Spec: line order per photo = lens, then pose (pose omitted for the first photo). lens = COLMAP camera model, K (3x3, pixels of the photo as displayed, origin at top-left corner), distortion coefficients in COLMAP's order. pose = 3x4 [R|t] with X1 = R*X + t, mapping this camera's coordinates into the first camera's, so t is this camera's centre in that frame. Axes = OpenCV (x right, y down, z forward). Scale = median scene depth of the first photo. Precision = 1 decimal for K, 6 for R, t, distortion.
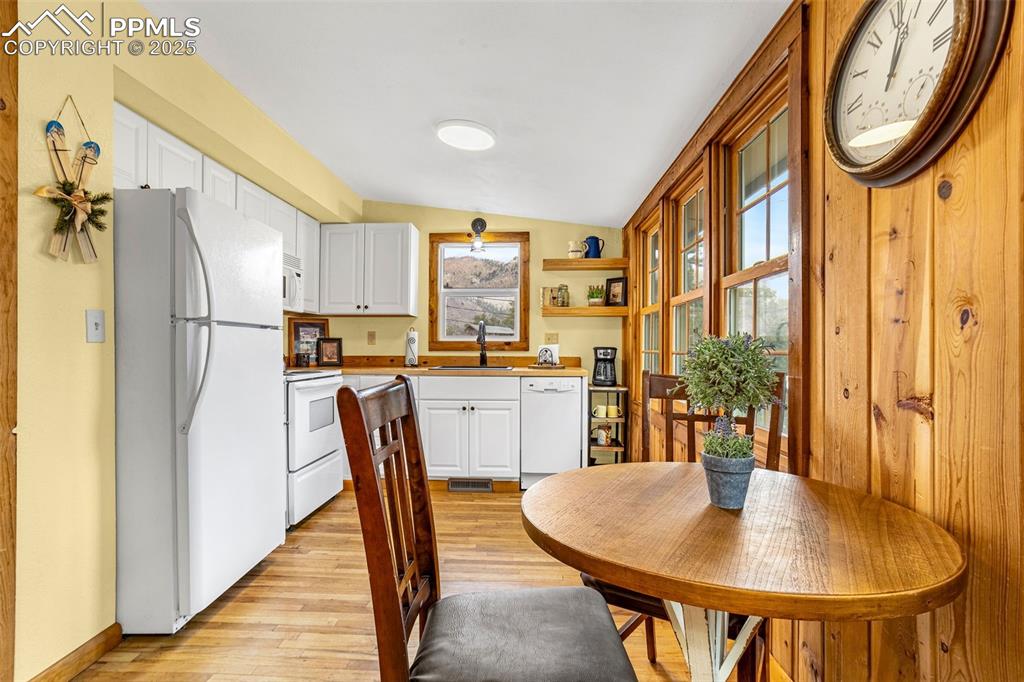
lens RADIAL K [[496.6, 0, 507.0], [0, 496.6, 348.5], [0, 0, 1]] dist [-0.038266, 0.012827]
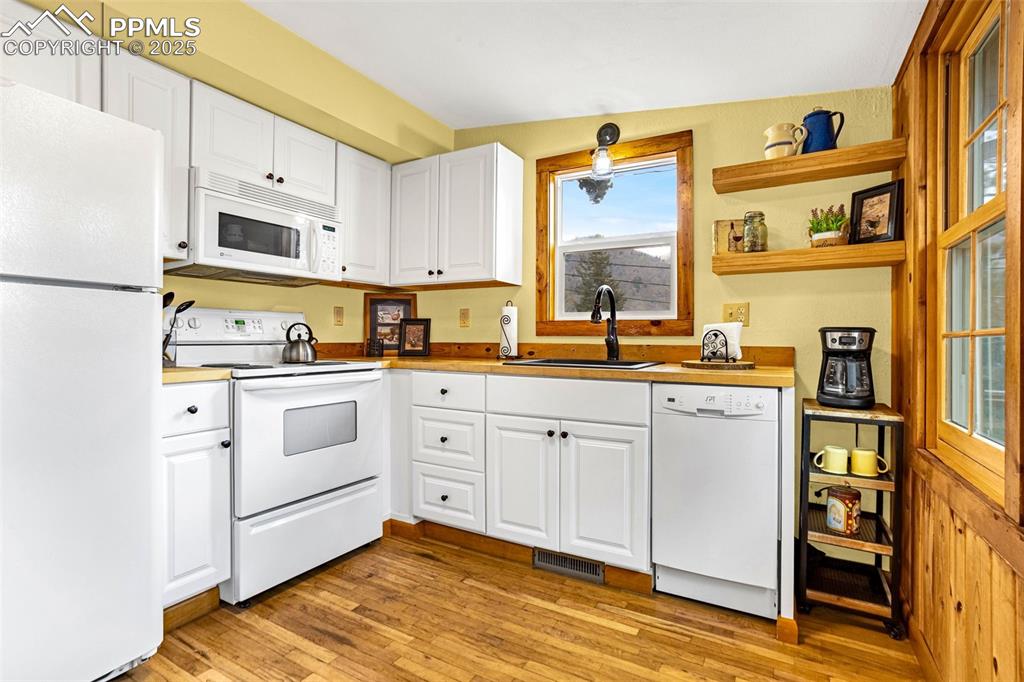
lens RADIAL K [[496.6, 0, 502.9], [0, 496.6, 333.1], [0, 0, 1]] dist [-0.038266, 0.012827]
pose [[0.888995, -0.001691, -0.457914, 0.114669], [-0.004207, 0.999921, -0.011860, 0.010012], [0.457898, 0.012470, 0.888917, 0.410073]]
